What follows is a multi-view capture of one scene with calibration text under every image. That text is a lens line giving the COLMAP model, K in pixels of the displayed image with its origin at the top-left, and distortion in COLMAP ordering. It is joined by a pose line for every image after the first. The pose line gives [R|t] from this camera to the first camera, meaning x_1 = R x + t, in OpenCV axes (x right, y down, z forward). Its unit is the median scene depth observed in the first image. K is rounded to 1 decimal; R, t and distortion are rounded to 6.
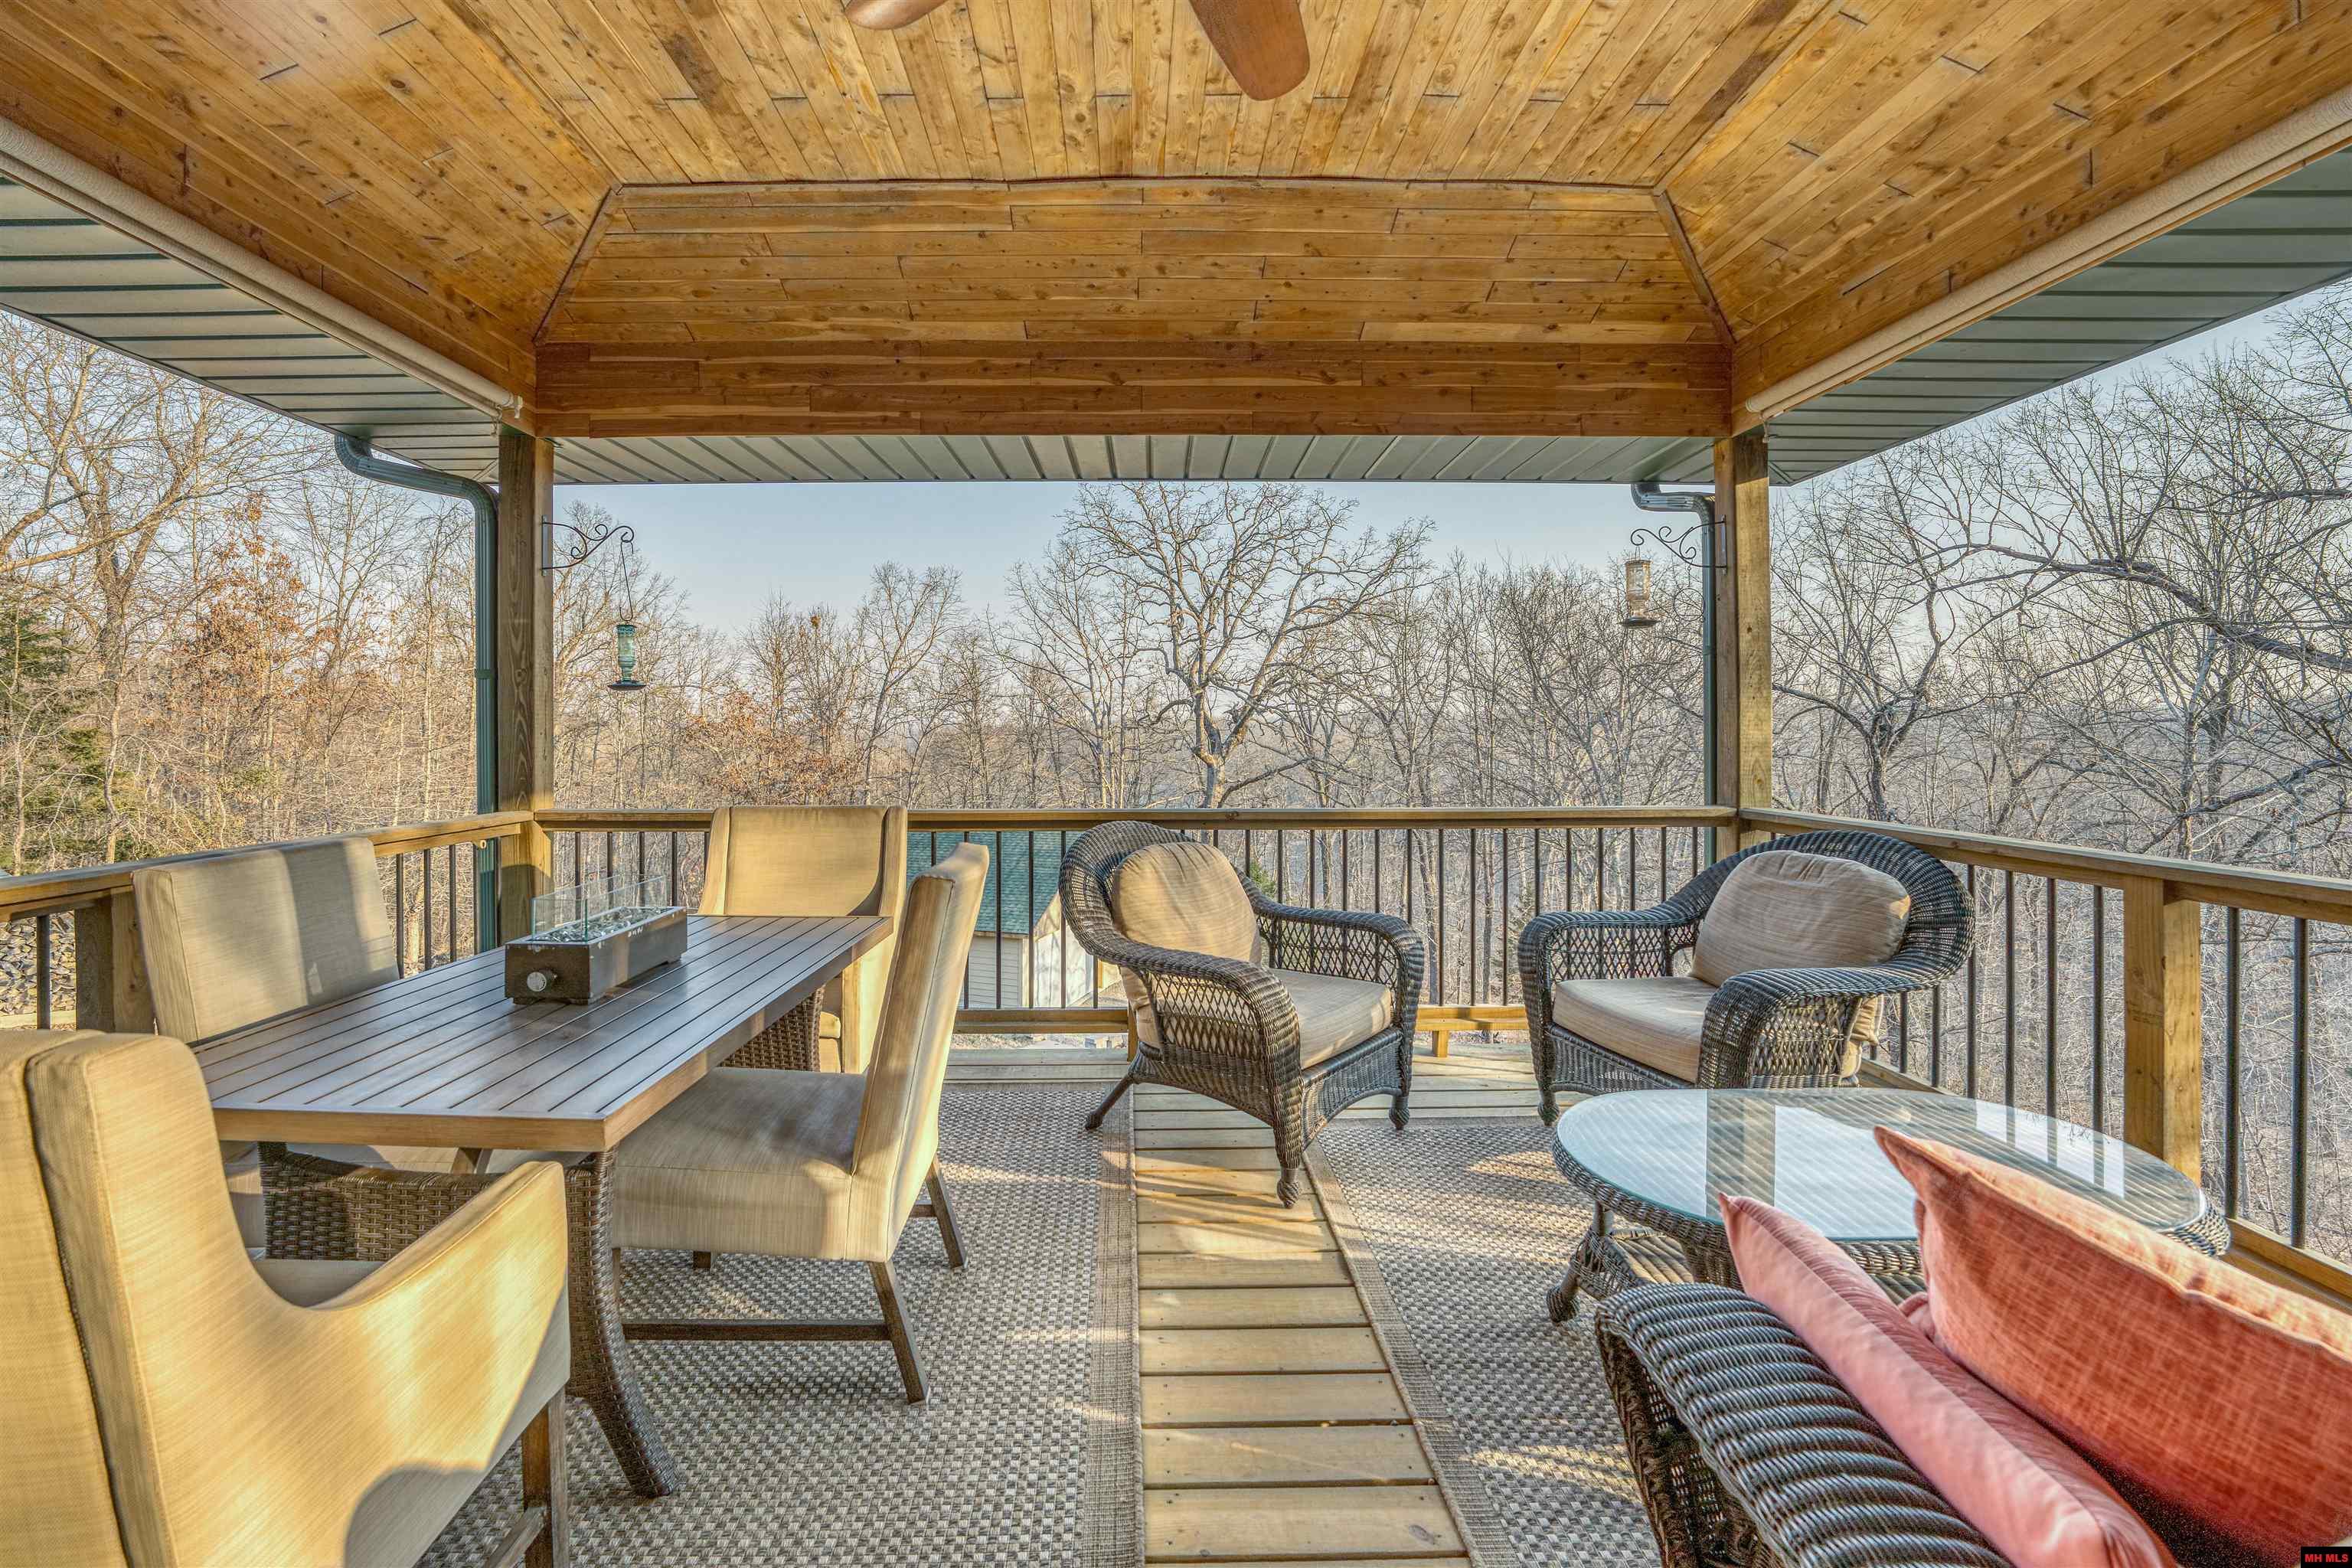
lens RADIAL K [[969.9, 0, 1134.9], [0, 969.9, 720.8], [0, 0, 1]] dist [-0.031976, 0.003373]
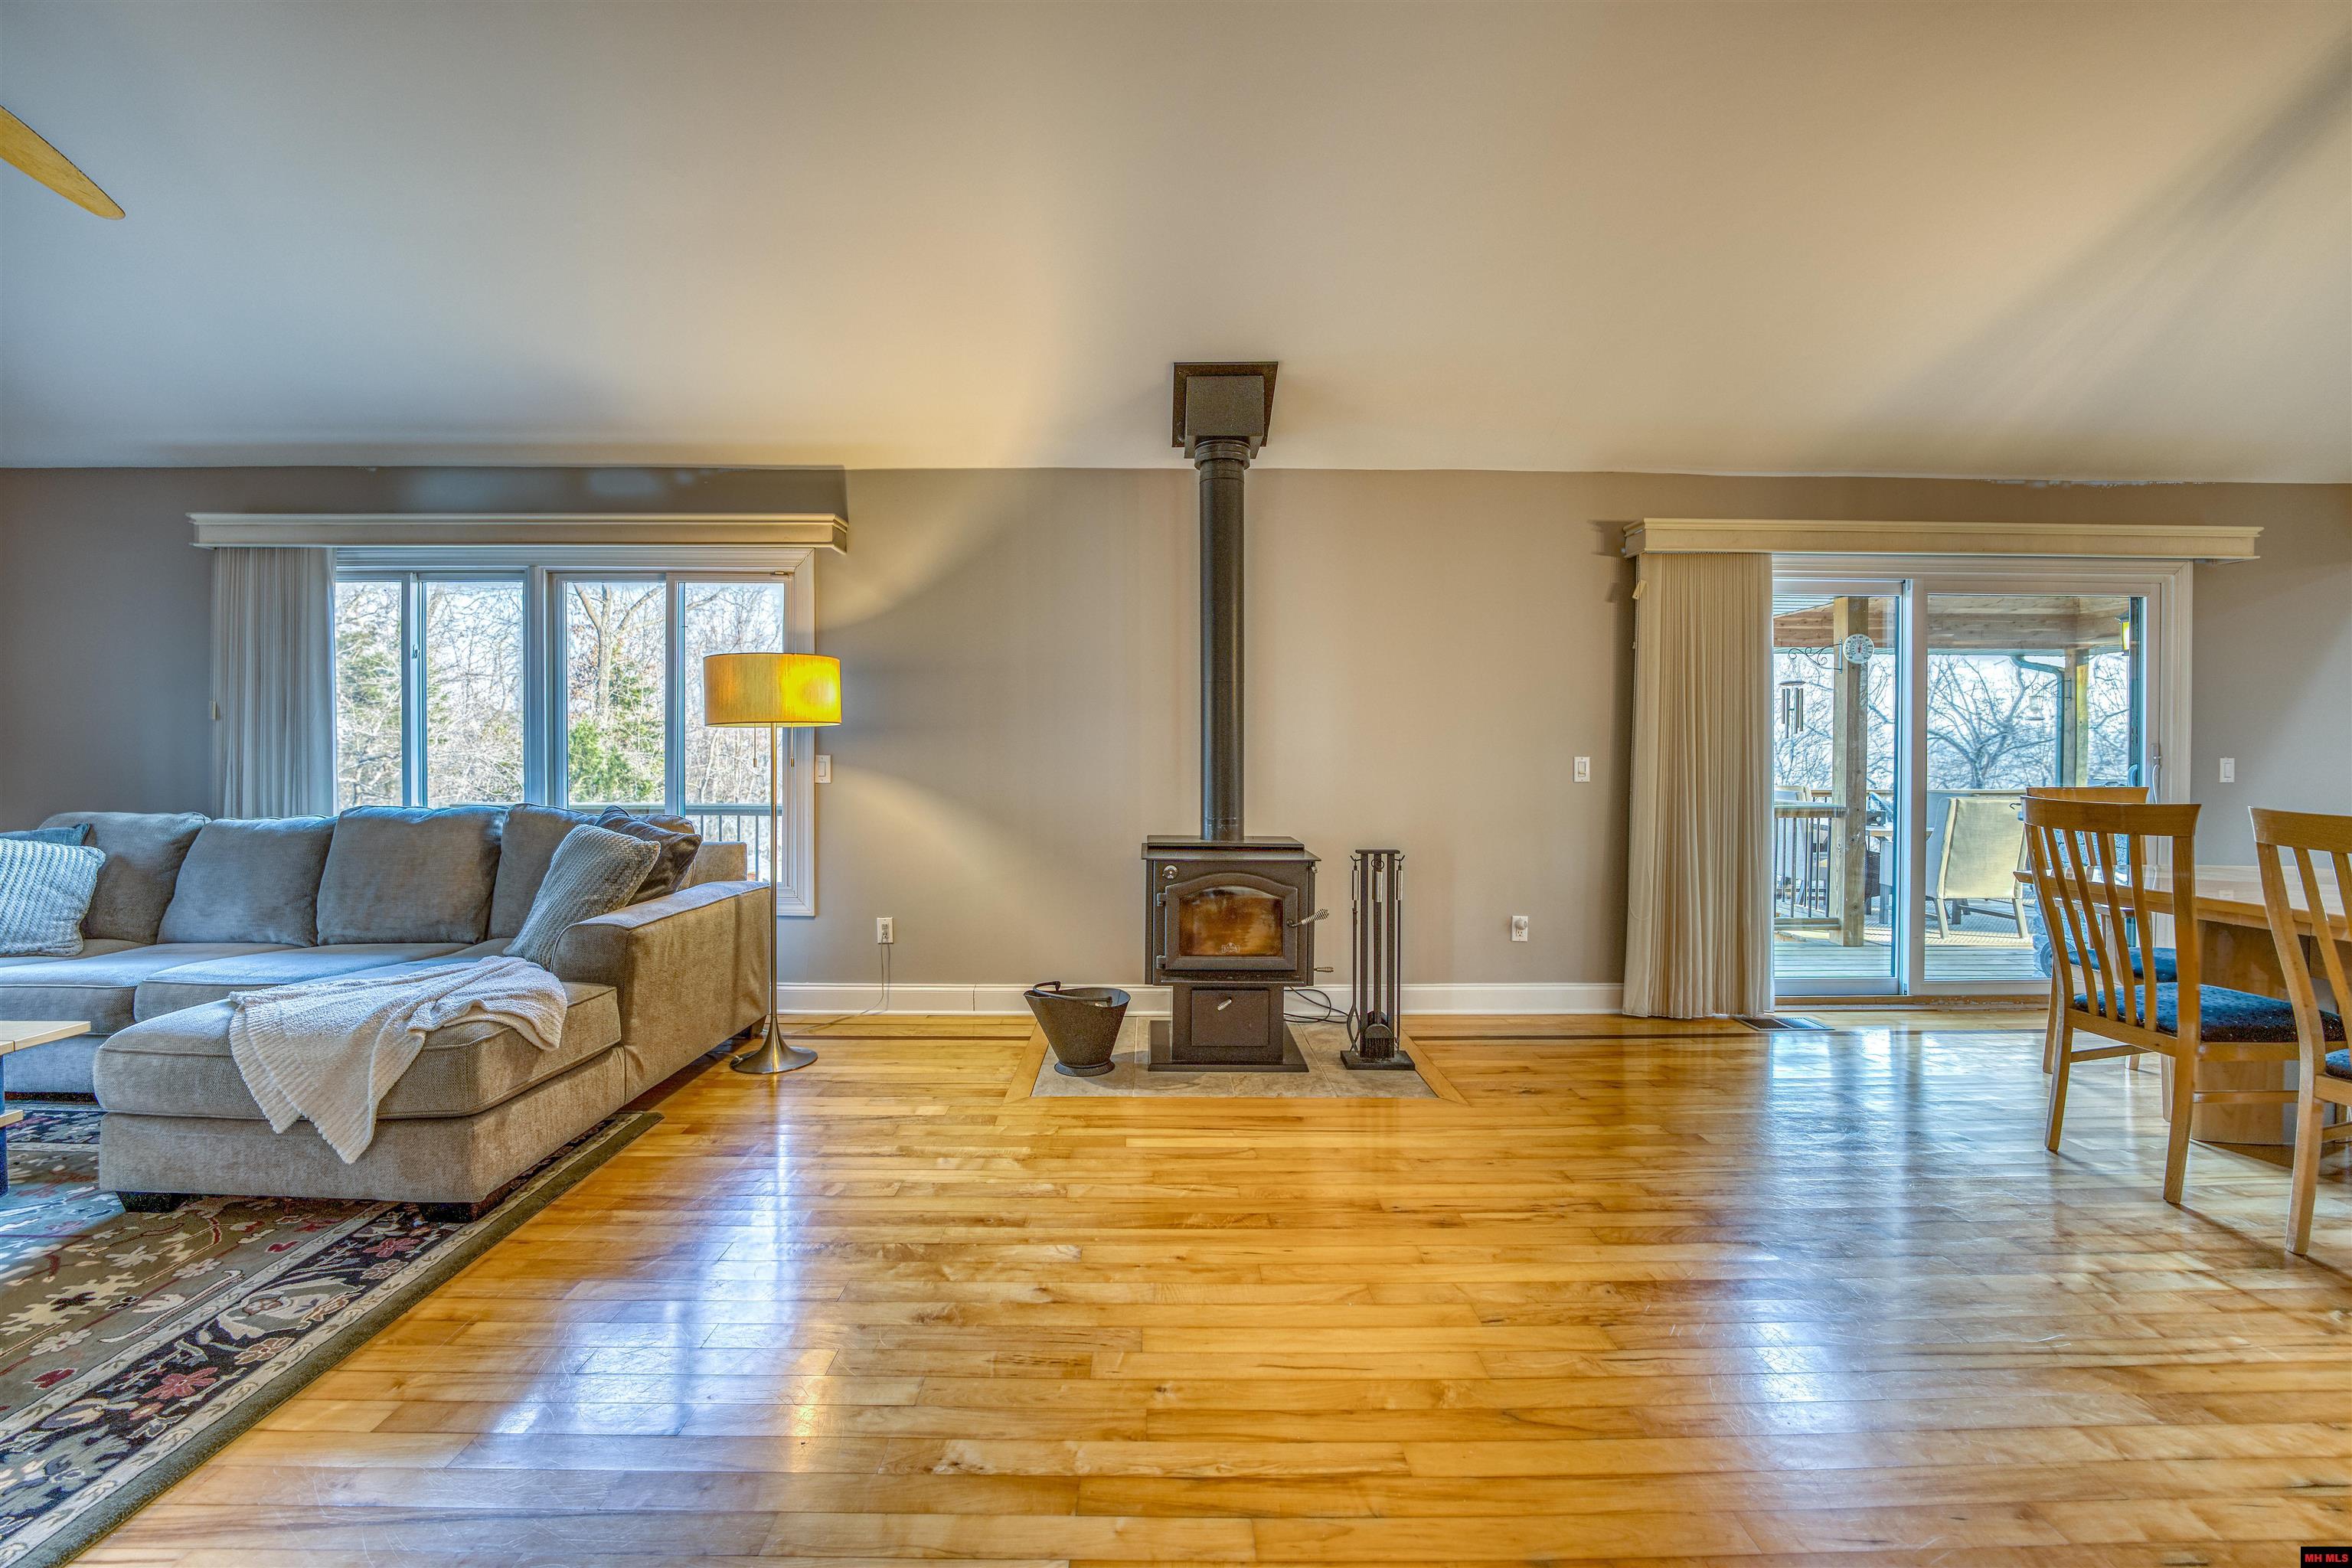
lens RADIAL K [[969.9, 0, 1164.4], [0, 969.9, 752.1], [0, 0, 1]] dist [-0.031976, 0.003373]
pose [[0.999971, 0.006845, -0.003415, -0.213457], [-0.006833, 0.999970, 0.003701, -0.001872], [0.003440, -0.003678, 0.999987, -0.181195]]
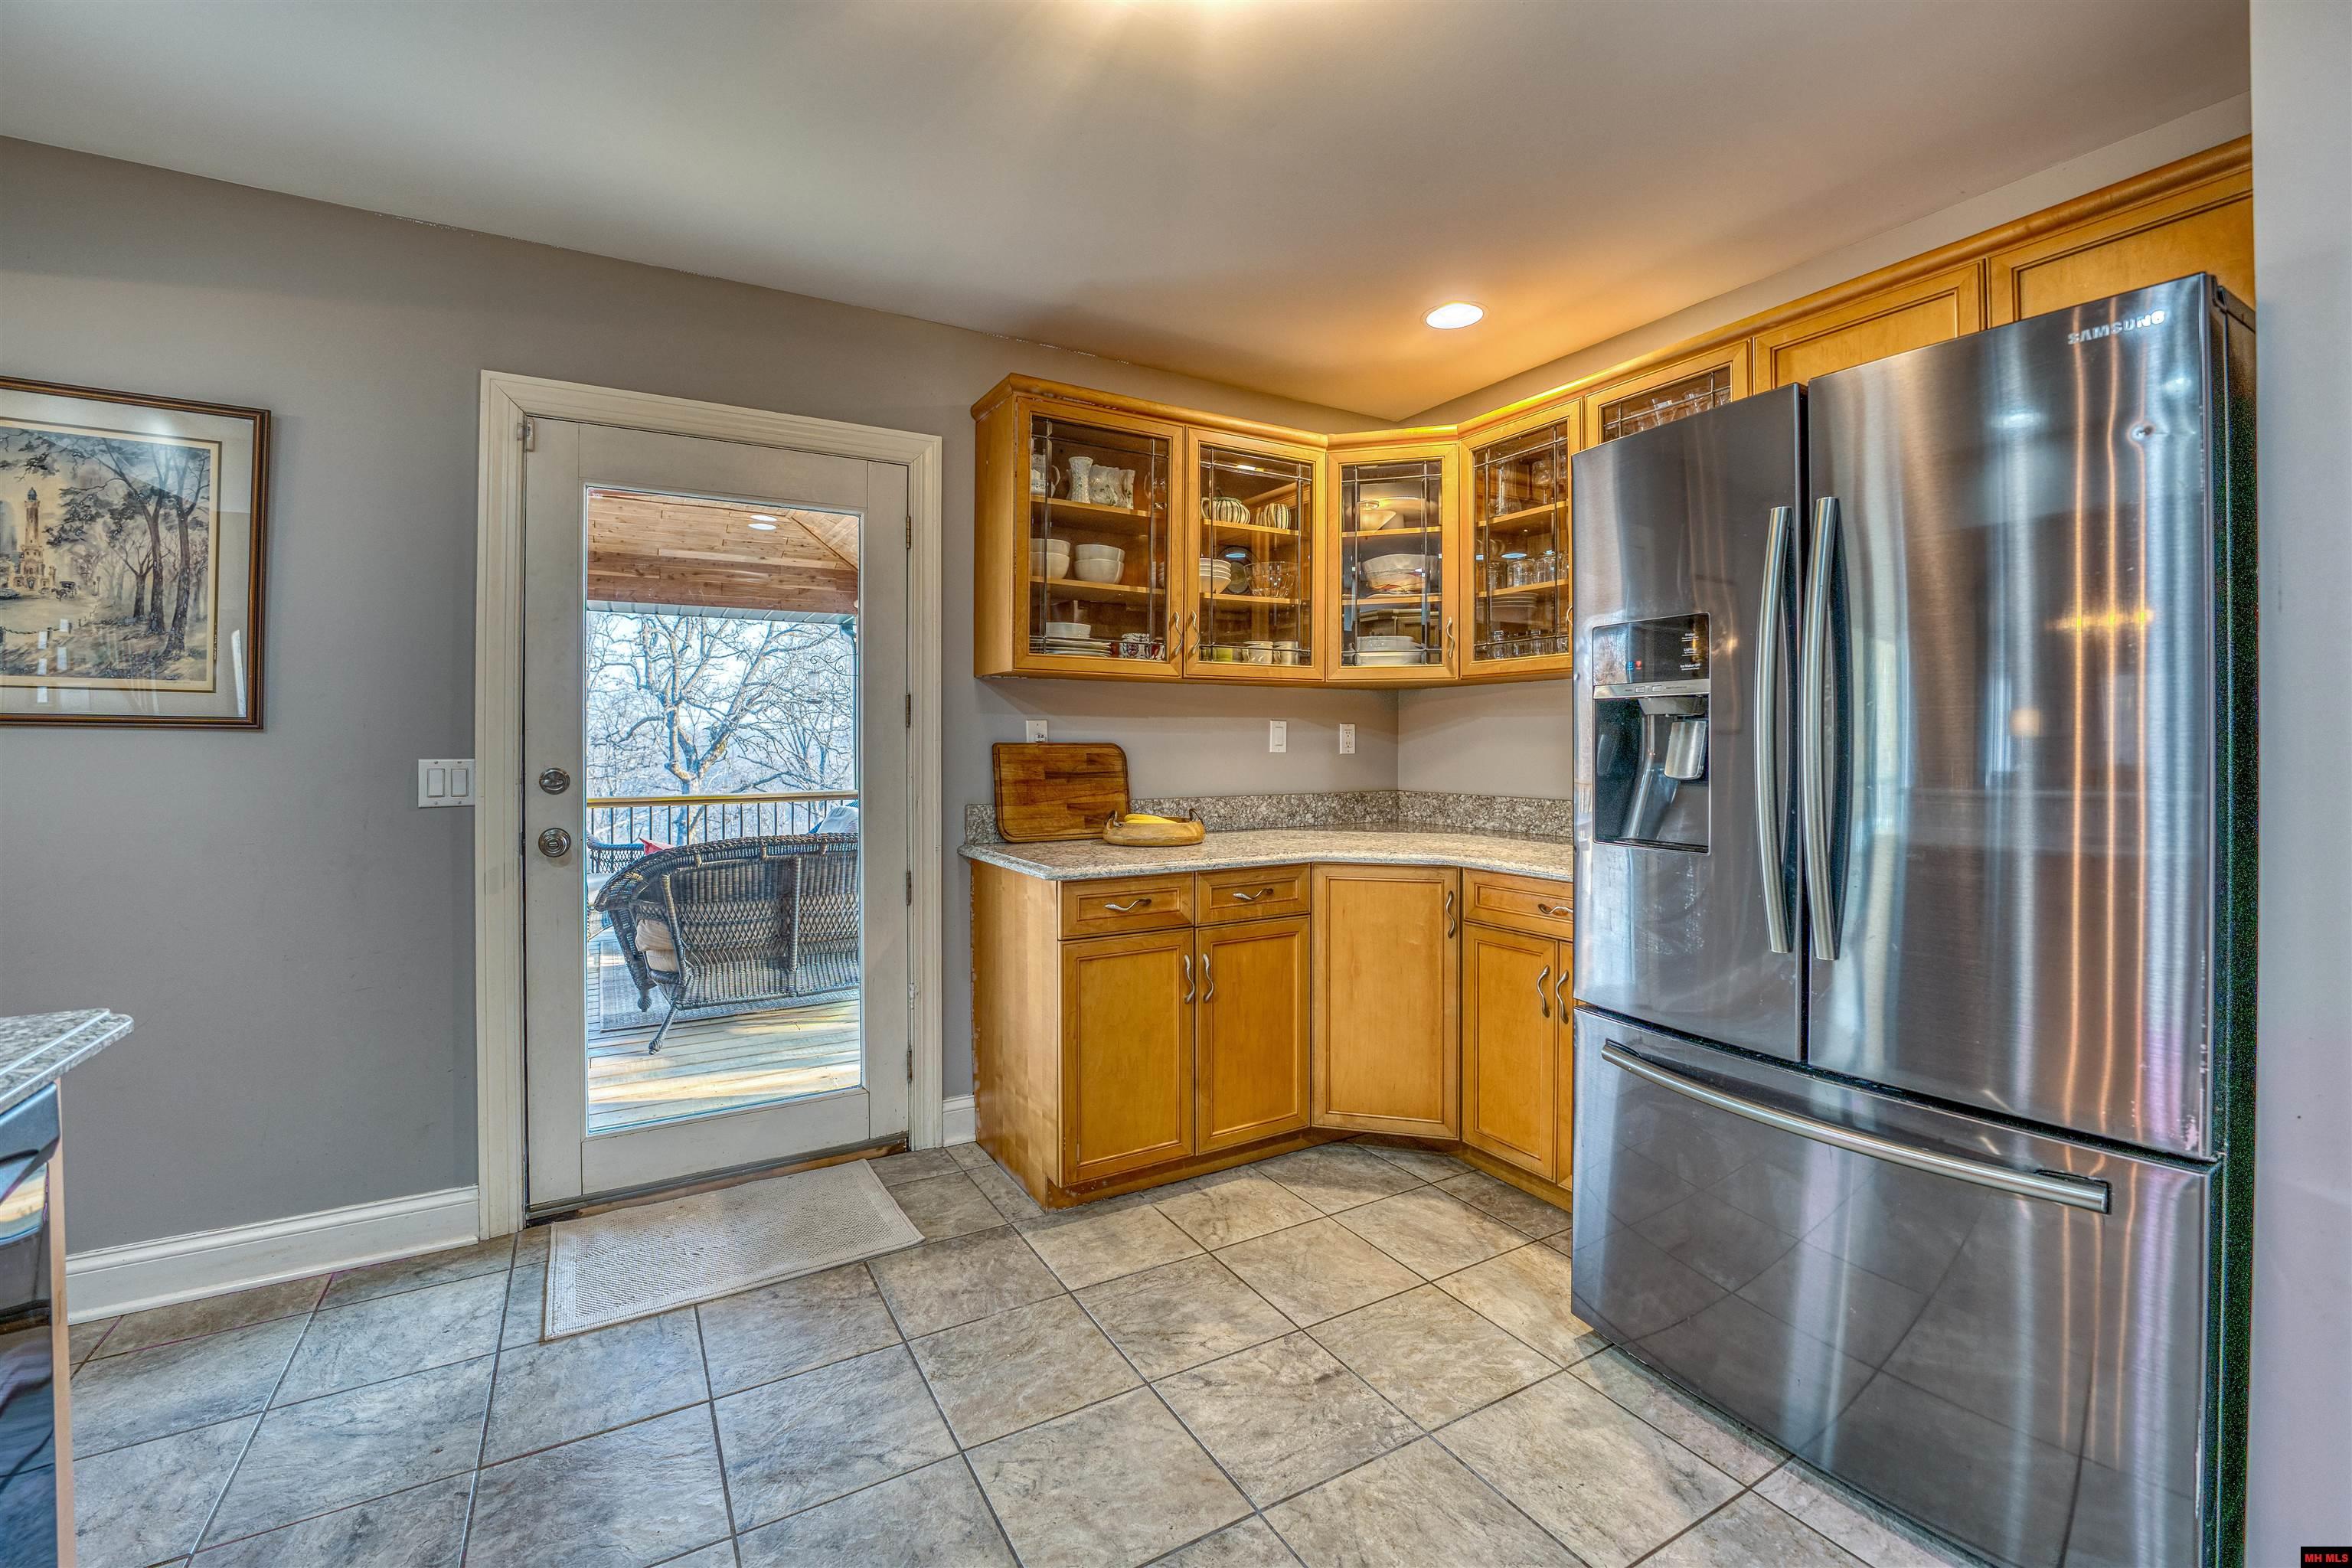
lens RADIAL K [[969.9, 0, 1171.2], [0, 969.9, 735.4], [0, 0, 1]] dist [-0.031976, 0.003373]
pose [[0.867533, 0.000829, 0.497379, 0.018595], [-0.001502, 0.999998, 0.000953, -0.004088], [-0.497378, -0.001574, 0.867533, -0.130499]]
